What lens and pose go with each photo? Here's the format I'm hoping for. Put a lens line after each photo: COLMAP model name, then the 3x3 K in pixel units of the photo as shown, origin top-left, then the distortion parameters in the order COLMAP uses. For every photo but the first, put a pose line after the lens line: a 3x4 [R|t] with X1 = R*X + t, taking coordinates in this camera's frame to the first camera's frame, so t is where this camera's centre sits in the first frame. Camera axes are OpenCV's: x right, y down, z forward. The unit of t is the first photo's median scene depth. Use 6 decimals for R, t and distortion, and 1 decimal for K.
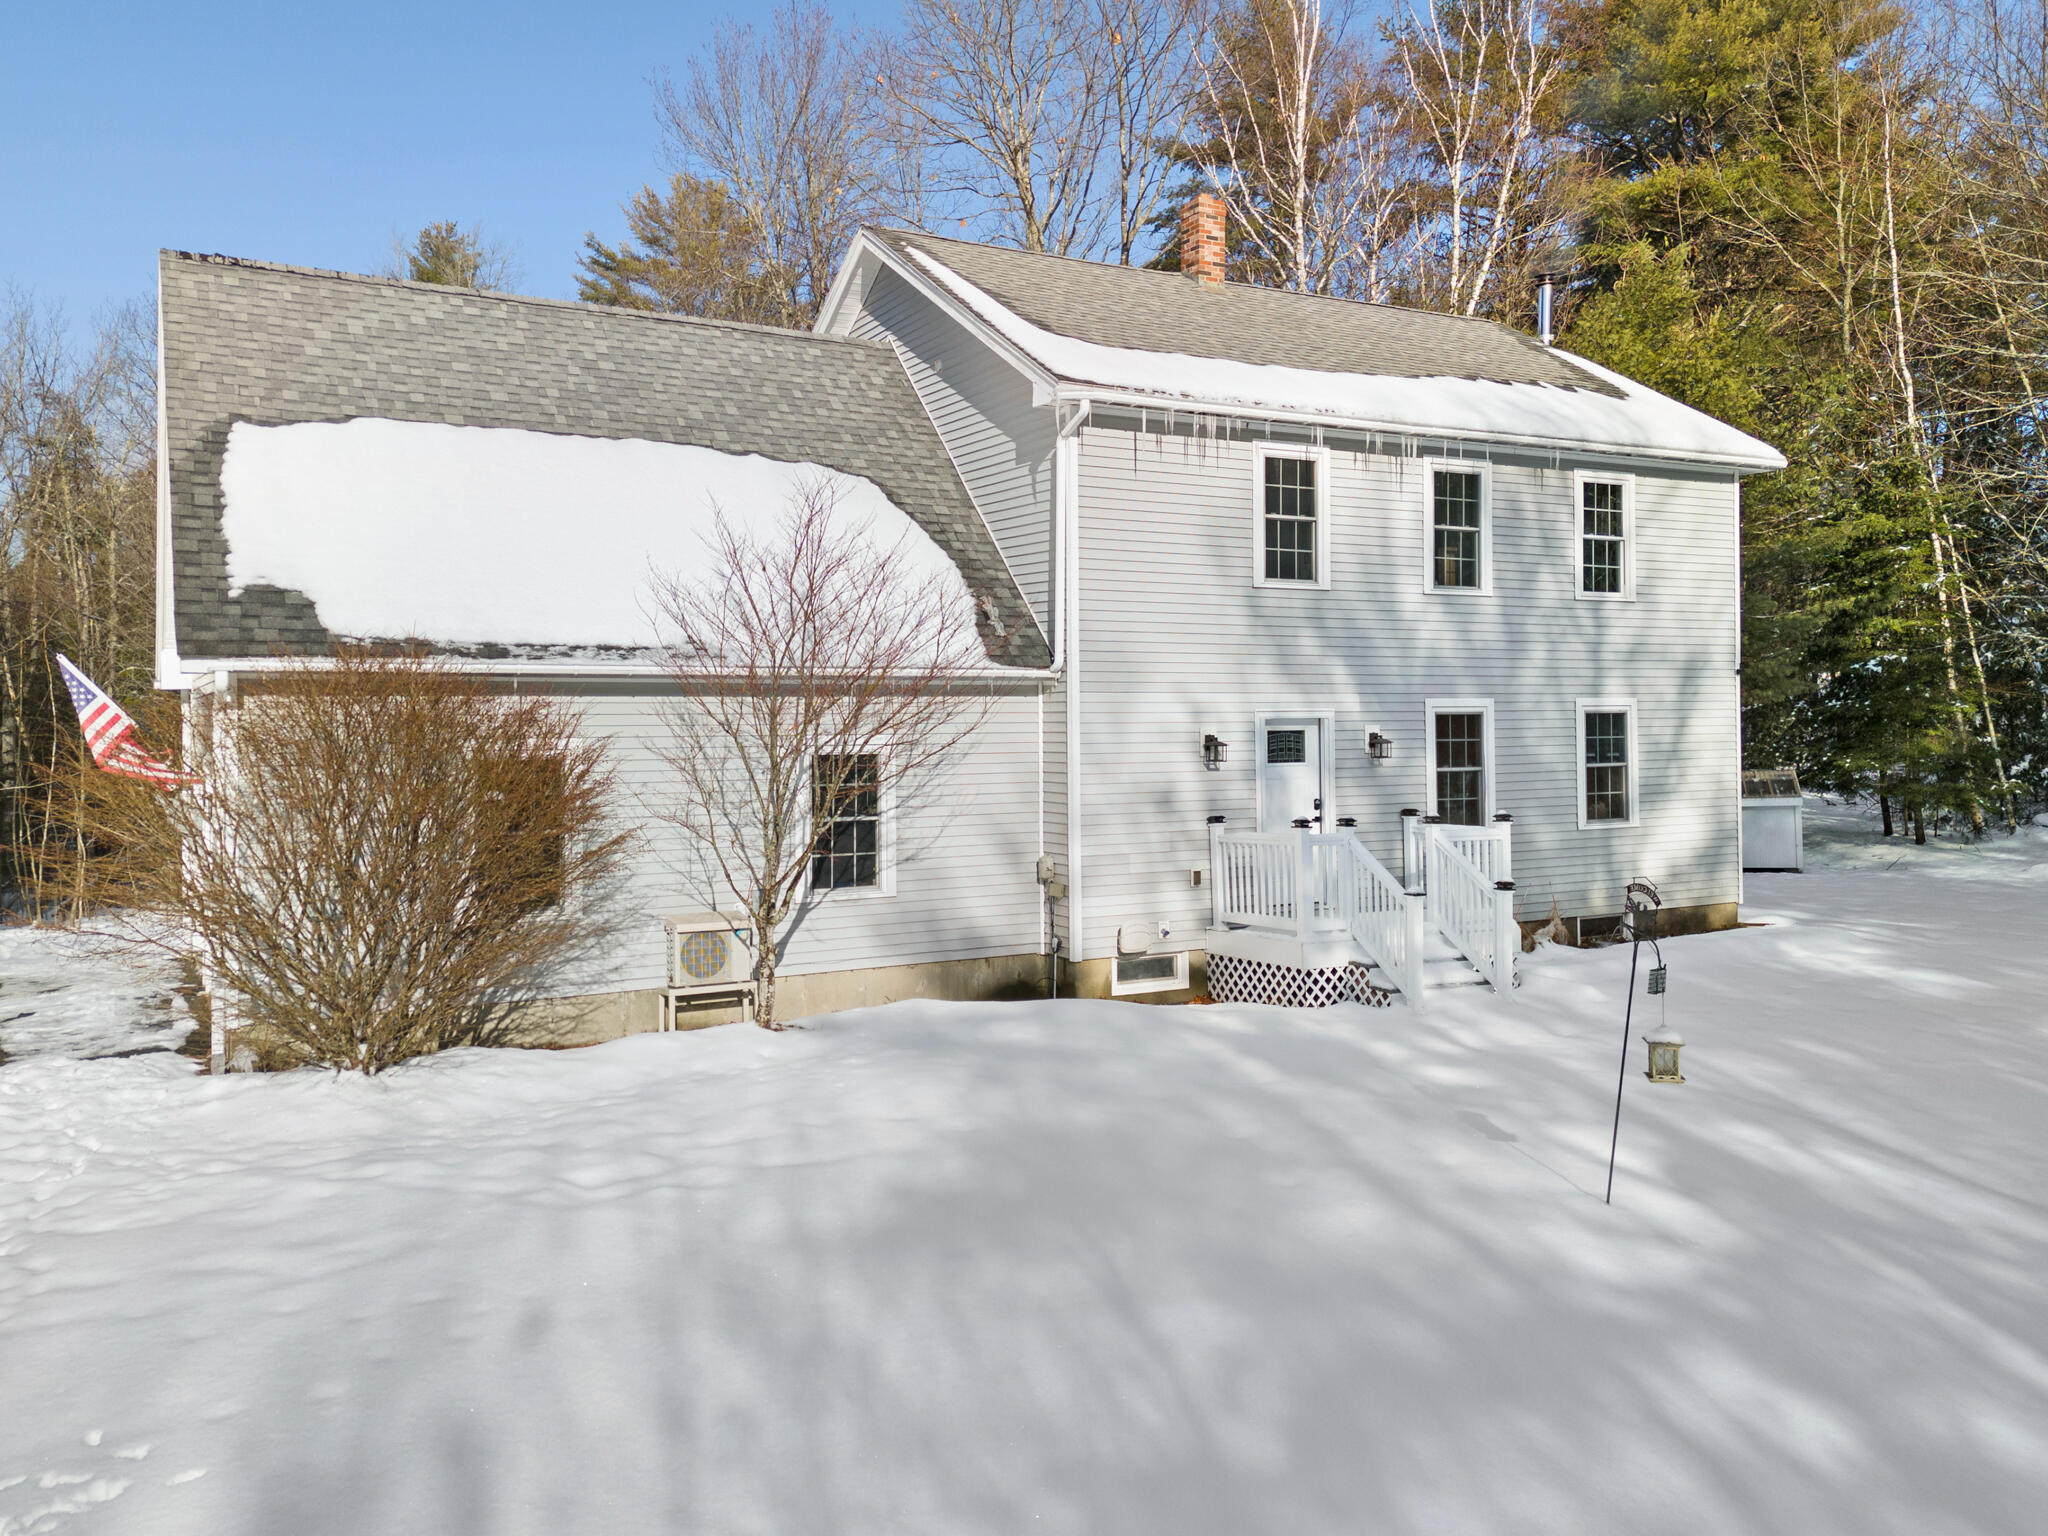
lens RADIAL K [[1423.3, 0, 1108.7], [0, 1423.3, 677.6], [0, 0, 1]] dist [0.052313, -0.063619]
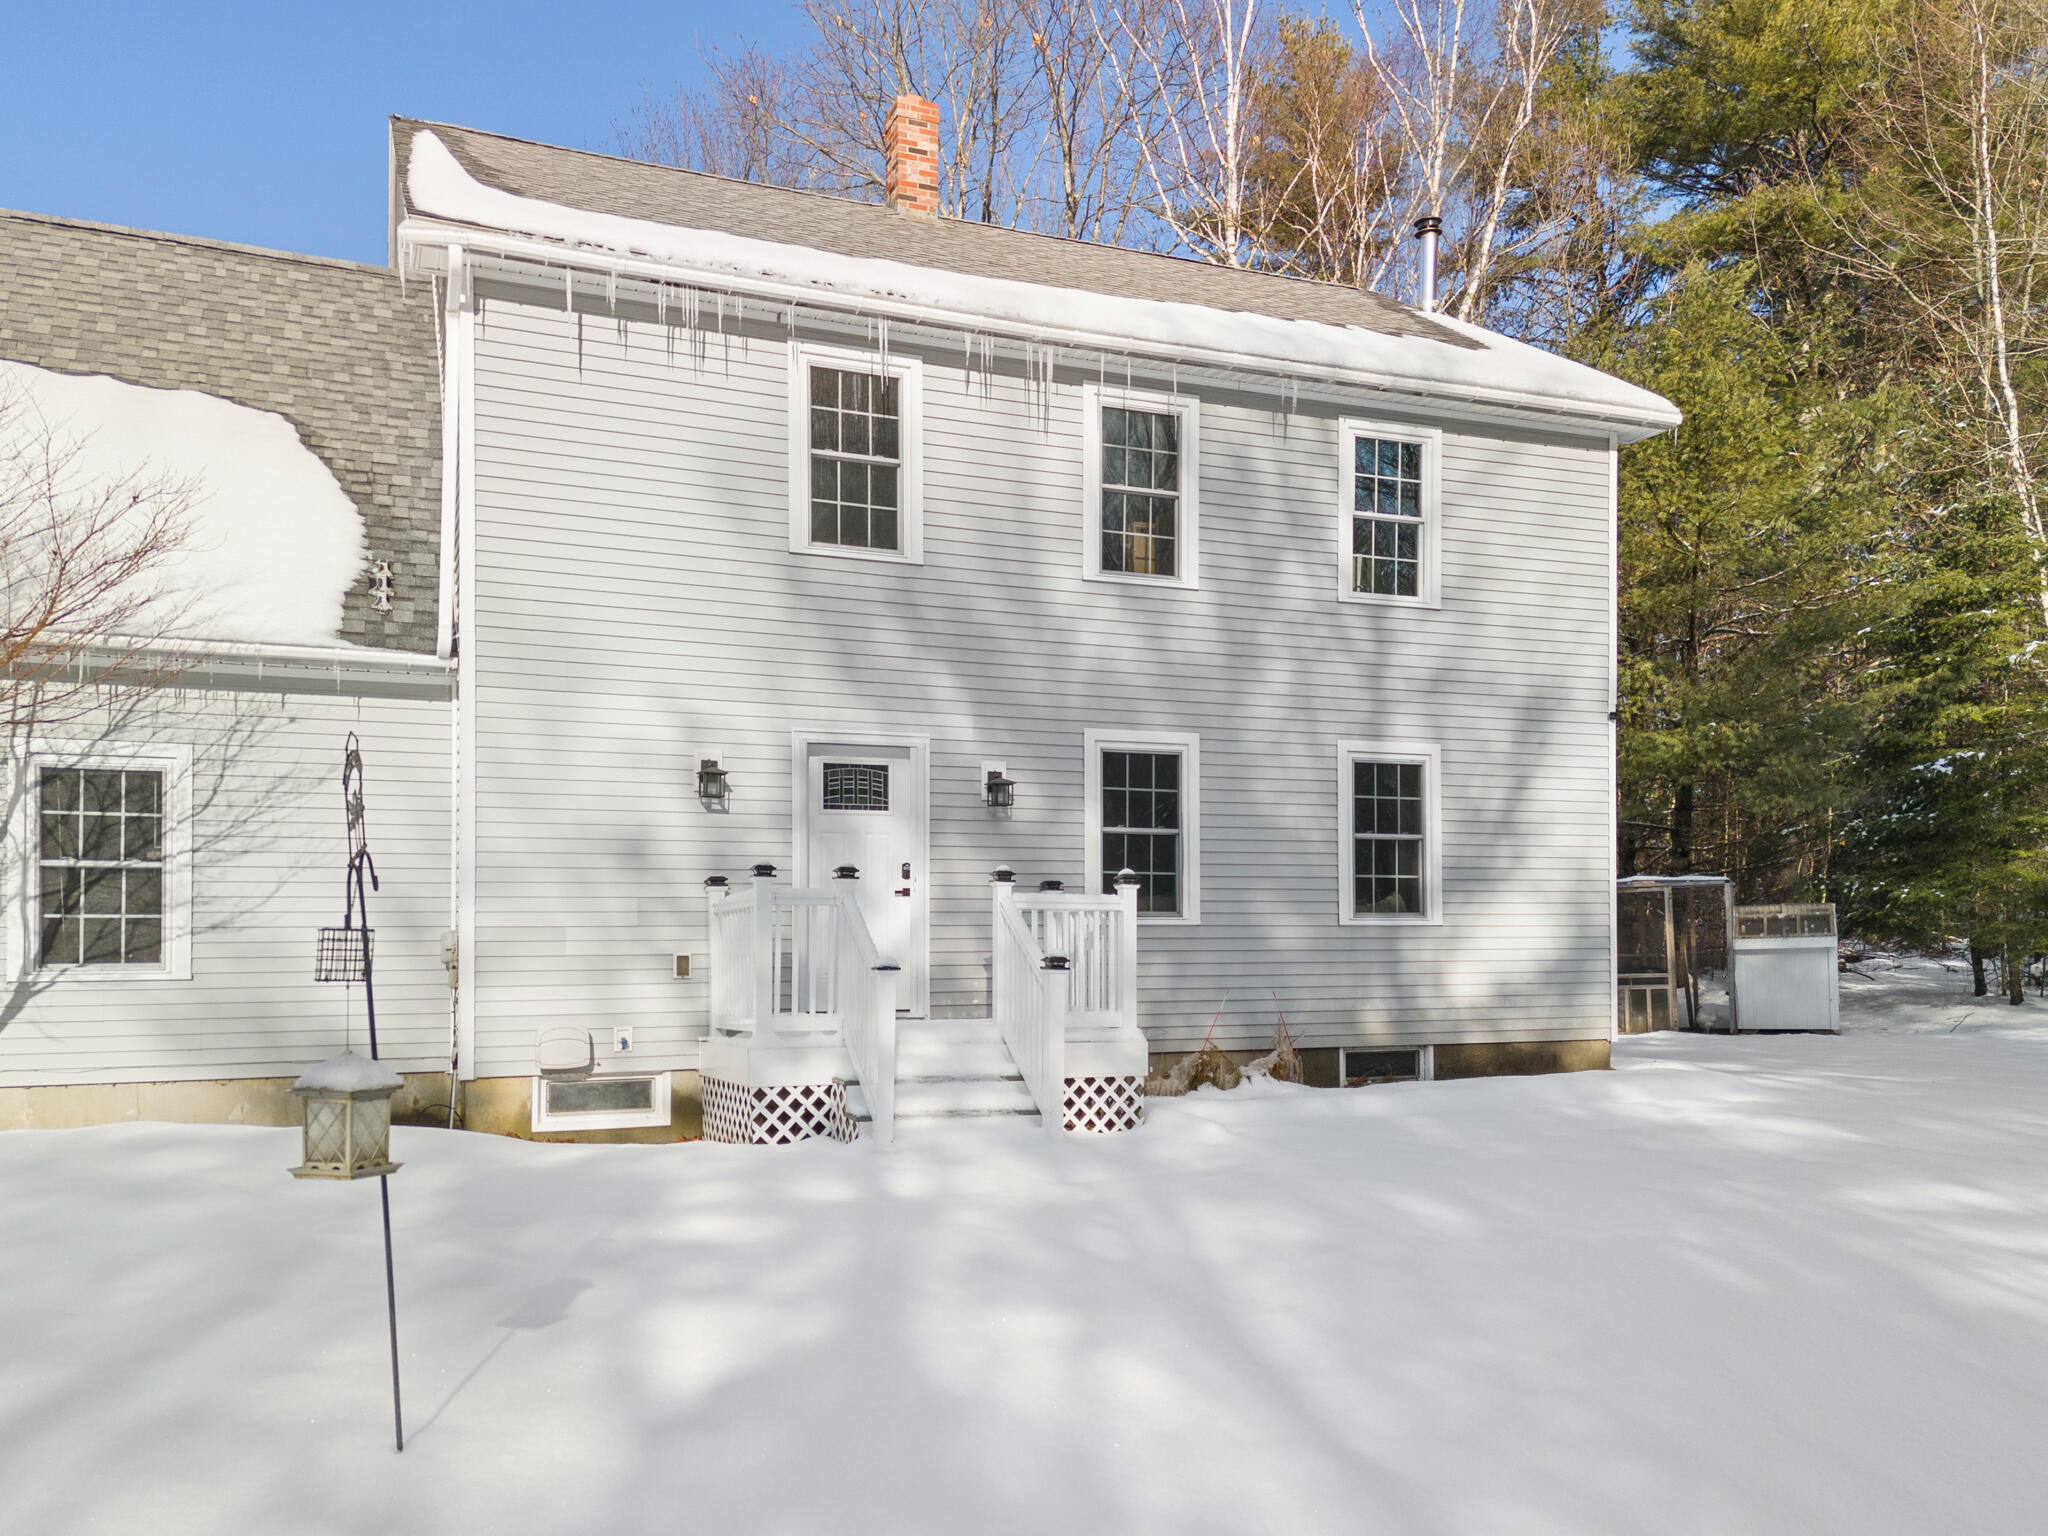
lens RADIAL K [[1513.0, 0, 1134.8], [0, 1513.0, 858.8], [0, 0, 1]] dist [0.059924, -0.007390]
pose [[0.995486, 0.000946, -0.094904, 0.310693], [-0.002046, 0.999932, -0.011492, 0.086177], [0.094887, 0.011635, 0.995420, 0.253947]]
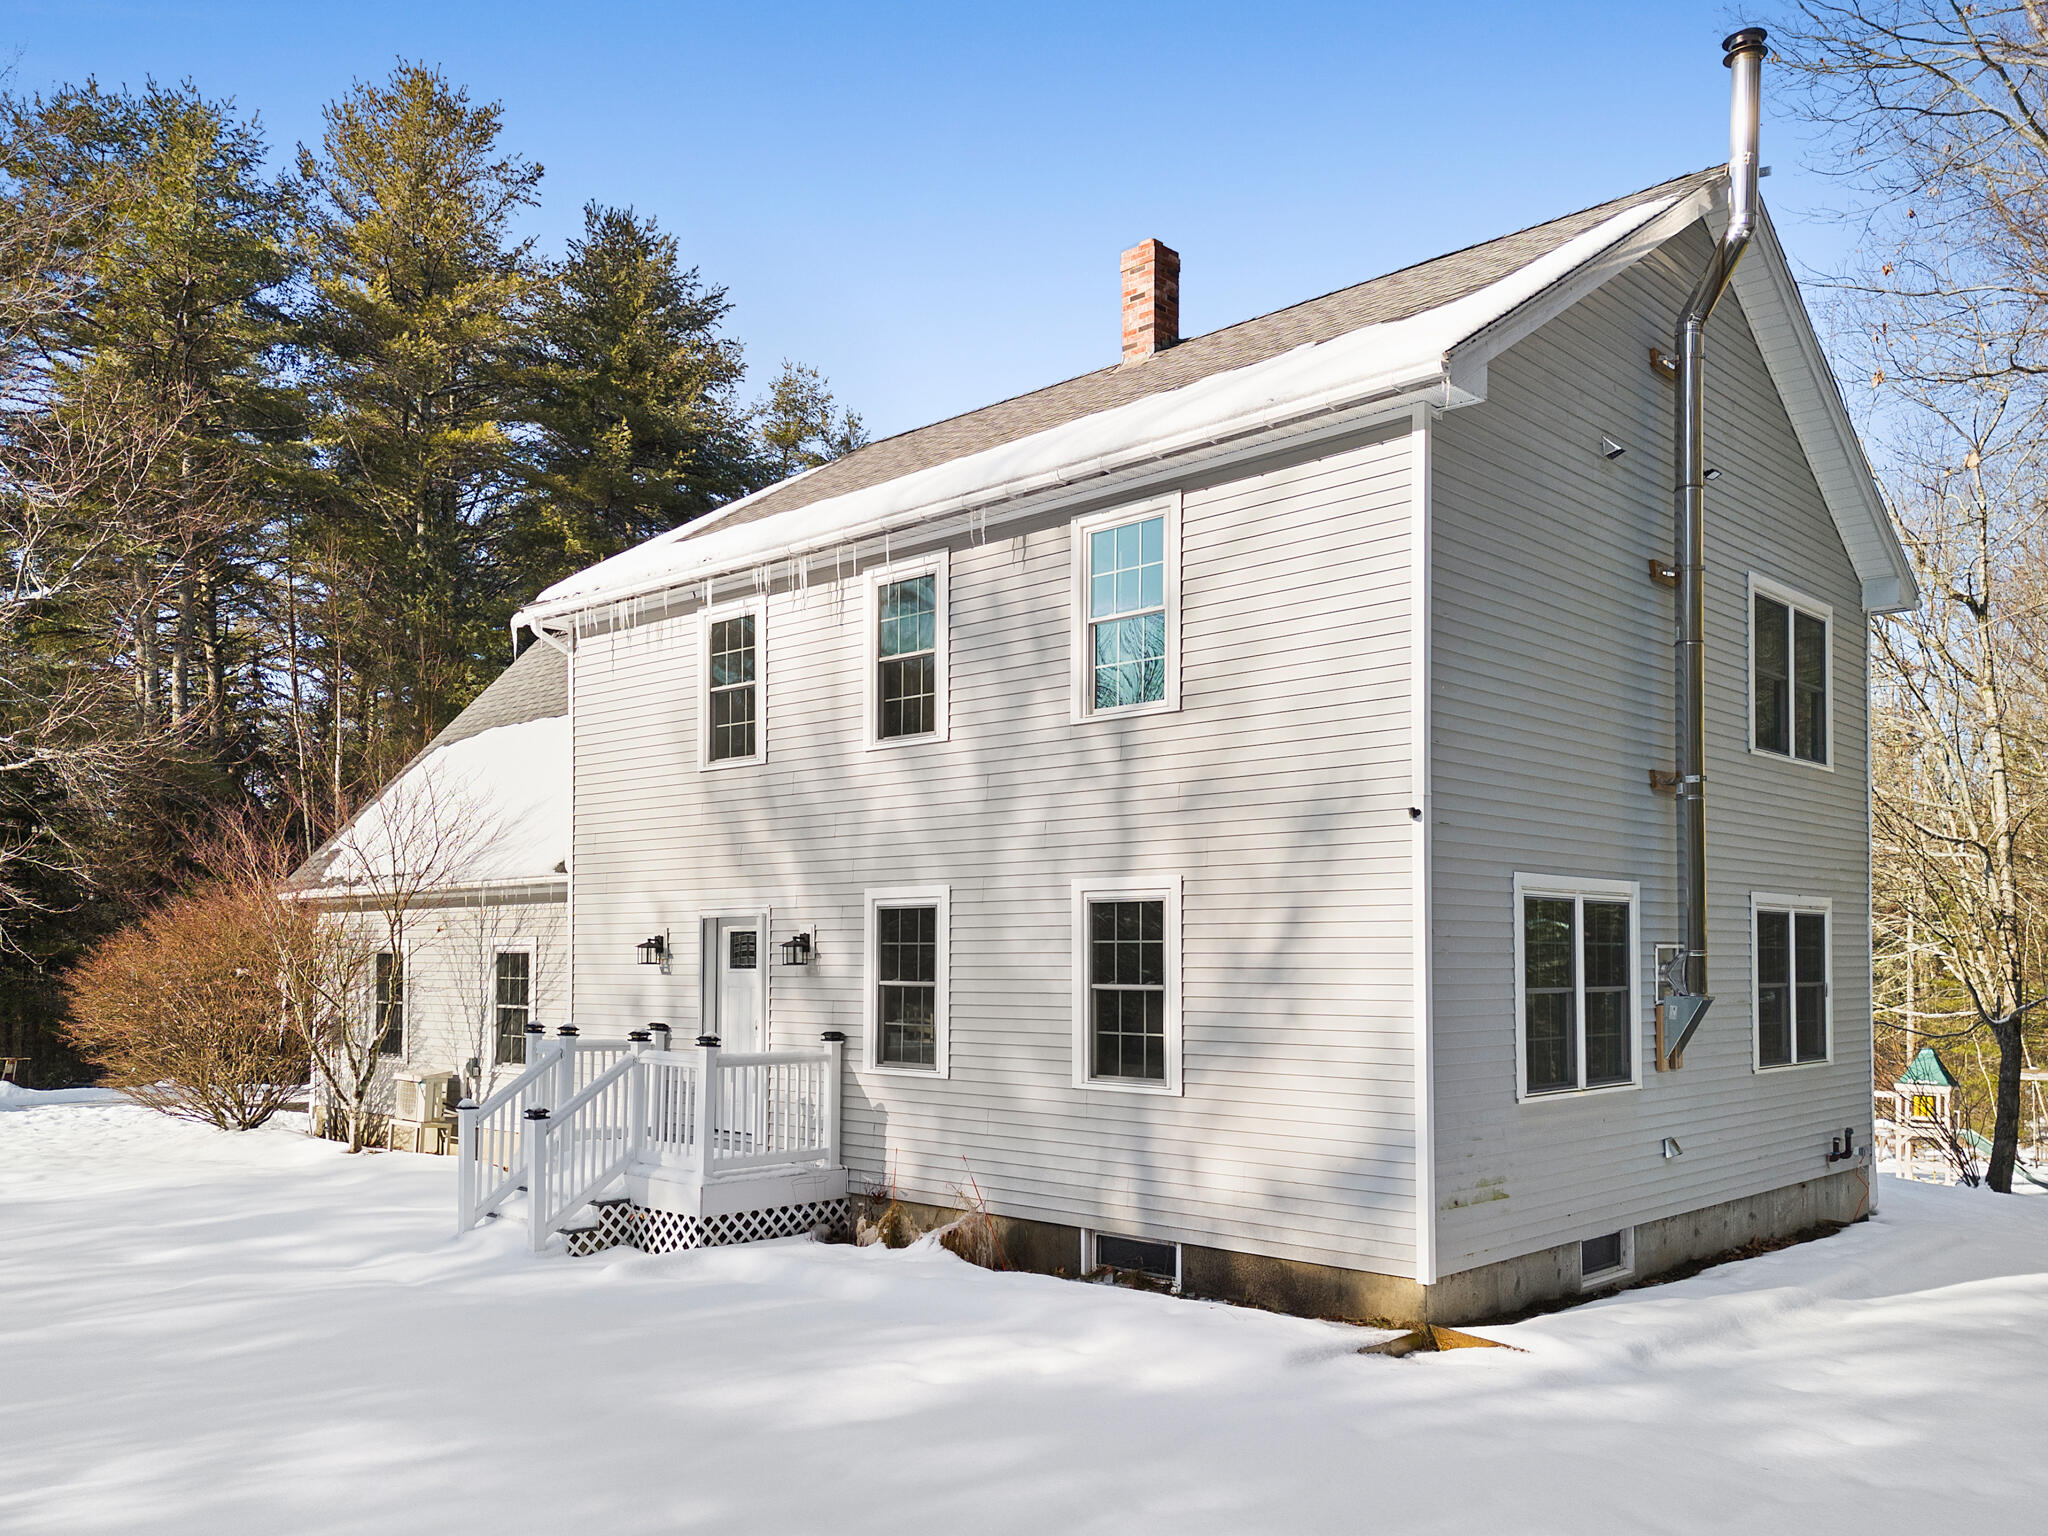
lens RADIAL K [[1671.3, 0, 979.5], [0, 1671.3, 898.2], [0, 0, 1]] dist [0.063202, -0.013070]
pose [[0.316450, -0.033549, -0.948016, 1.058114], [0.011570, 0.999437, -0.031506, 0.047561], [0.948539, -0.000998, 0.316660, 0.758972]]
